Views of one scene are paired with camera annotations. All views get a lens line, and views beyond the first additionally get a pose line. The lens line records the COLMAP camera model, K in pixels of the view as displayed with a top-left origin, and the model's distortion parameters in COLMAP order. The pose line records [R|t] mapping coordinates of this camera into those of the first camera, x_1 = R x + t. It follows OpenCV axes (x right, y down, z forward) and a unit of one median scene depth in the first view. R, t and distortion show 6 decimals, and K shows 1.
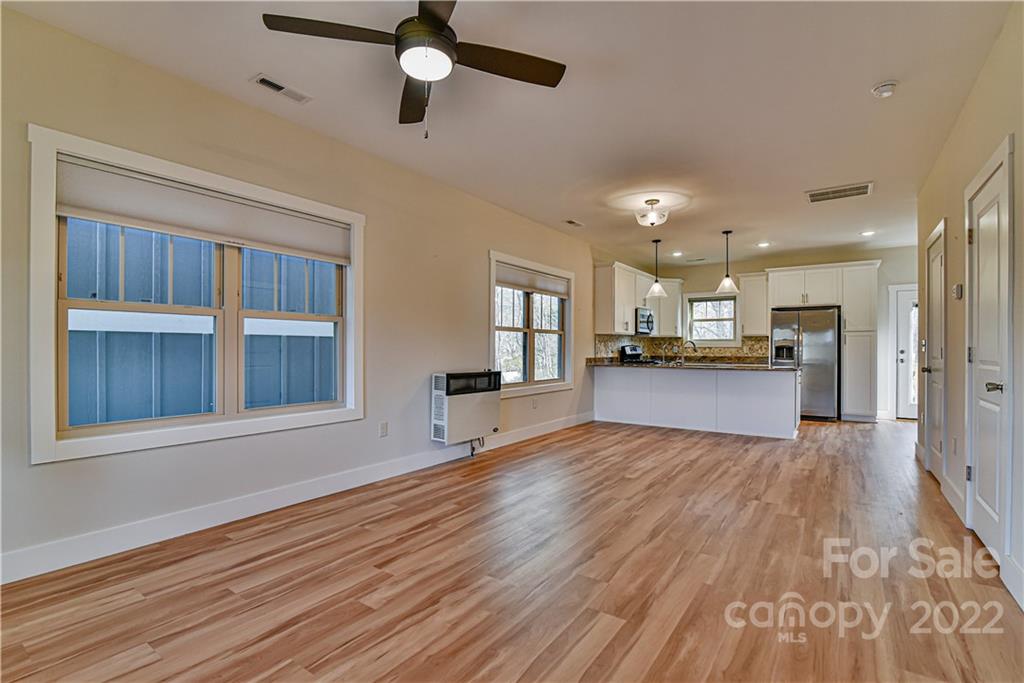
lens RADIAL K [[474.2, 0, 515.3], [0, 474.2, 347.7], [0, 0, 1]] dist [-0.016299, -0.000970]
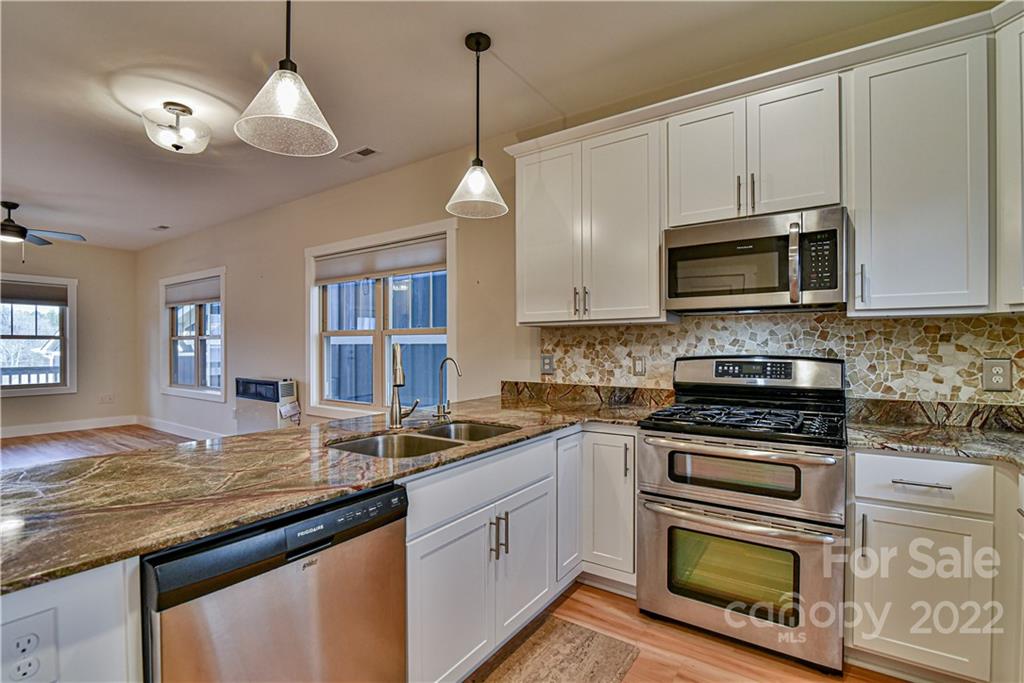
lens RADIAL K [[474.2, 0, 493.9], [0, 474.2, 346.4], [0, 0, 1]] dist [-0.016299, -0.000970]
pose [[-0.014716, -0.006146, -0.999873, 0.587592], [-0.001237, 0.999980, -0.006129, -0.009861], [0.999891, 0.001147, -0.014723, 0.949083]]
